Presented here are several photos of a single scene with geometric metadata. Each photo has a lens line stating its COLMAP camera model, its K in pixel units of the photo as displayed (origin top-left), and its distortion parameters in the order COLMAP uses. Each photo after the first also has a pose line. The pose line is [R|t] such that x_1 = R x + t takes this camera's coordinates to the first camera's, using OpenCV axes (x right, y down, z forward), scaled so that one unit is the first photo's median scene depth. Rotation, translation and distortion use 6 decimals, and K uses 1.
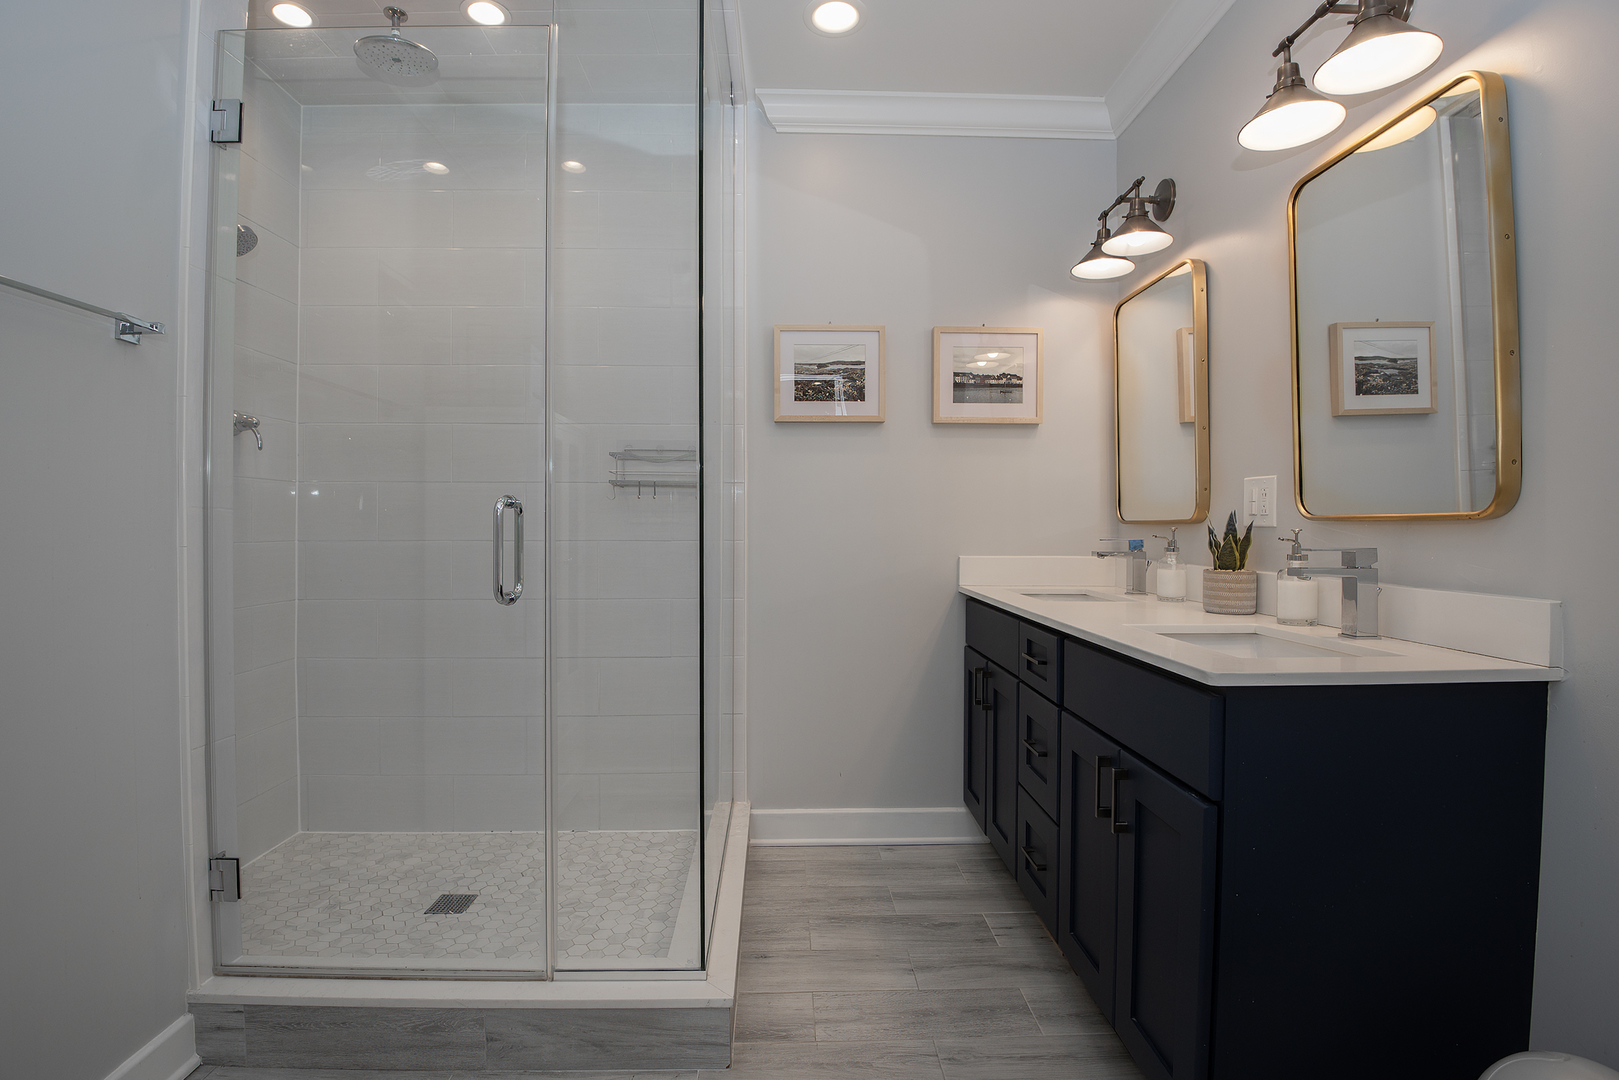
lens RADIAL K [[754.4, 0, 795.8], [0, 754.4, 522.7], [0, 0, 1]] dist [-0.020719, -0.014010]
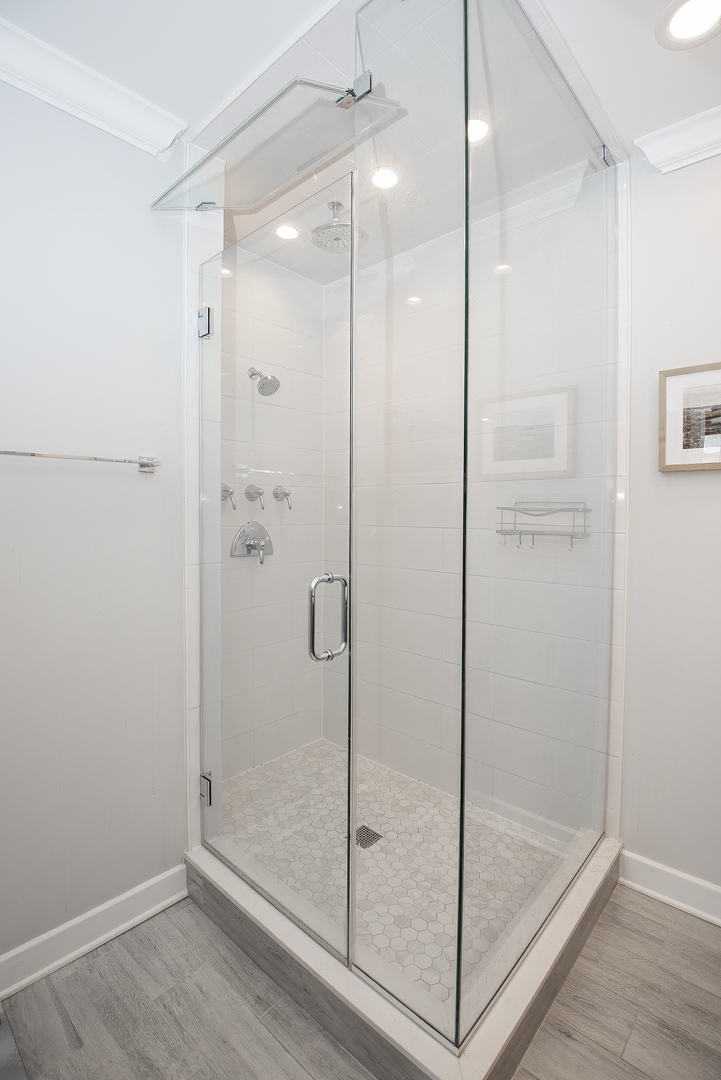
lens RADIAL K [[517.4, 0, 329.0], [0, 517.4, 524.4], [0, 0, 1]] dist [-0.034596, -0.002182]
pose [[0.718519, 0.014310, -0.695360, 0.149414], [0.002310, 0.999734, 0.022961, -0.096957], [0.695503, -0.018104, 0.718295, 0.274938]]
